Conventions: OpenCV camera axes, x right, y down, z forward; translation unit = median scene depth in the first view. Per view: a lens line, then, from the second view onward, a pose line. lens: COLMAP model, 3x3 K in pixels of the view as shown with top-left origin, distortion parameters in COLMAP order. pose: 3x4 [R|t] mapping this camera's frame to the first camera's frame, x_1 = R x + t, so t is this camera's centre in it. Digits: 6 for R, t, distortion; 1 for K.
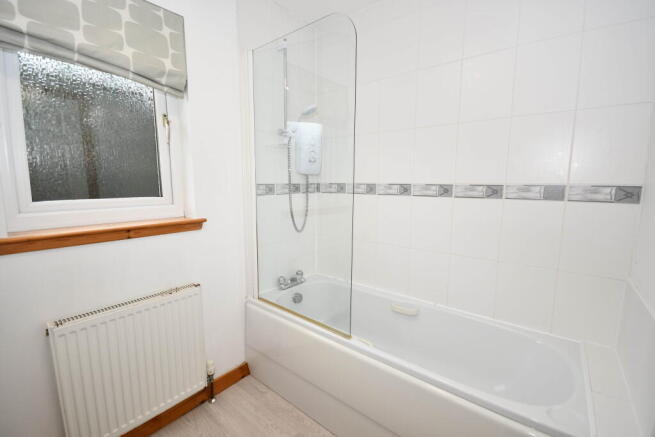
lens RADIAL K [[280.5, 0, 327.5], [0, 280.5, 218.5], [0, 0, 1]] dist [-0.028325, -0.000918]
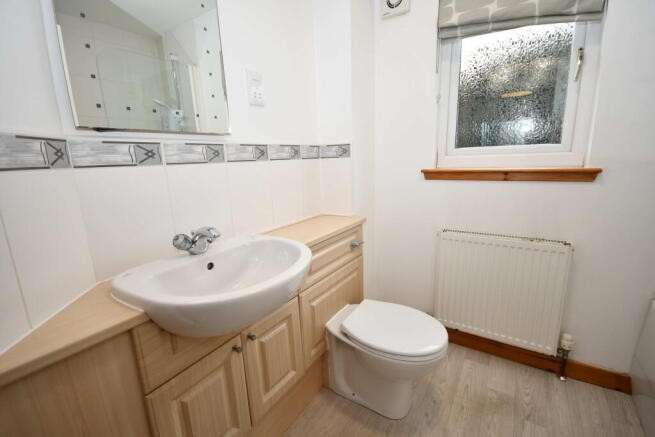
lens RADIAL K [[280.5, 0, 327.5], [0, 280.5, 218.5], [0, 0, 1]] dist [-0.028325, -0.000918]
pose [[0.080189, 0.210969, -0.974198, 0.314549], [-0.080246, 0.975540, 0.204654, 0.045133], [0.993544, 0.061764, 0.095157, 0.156582]]
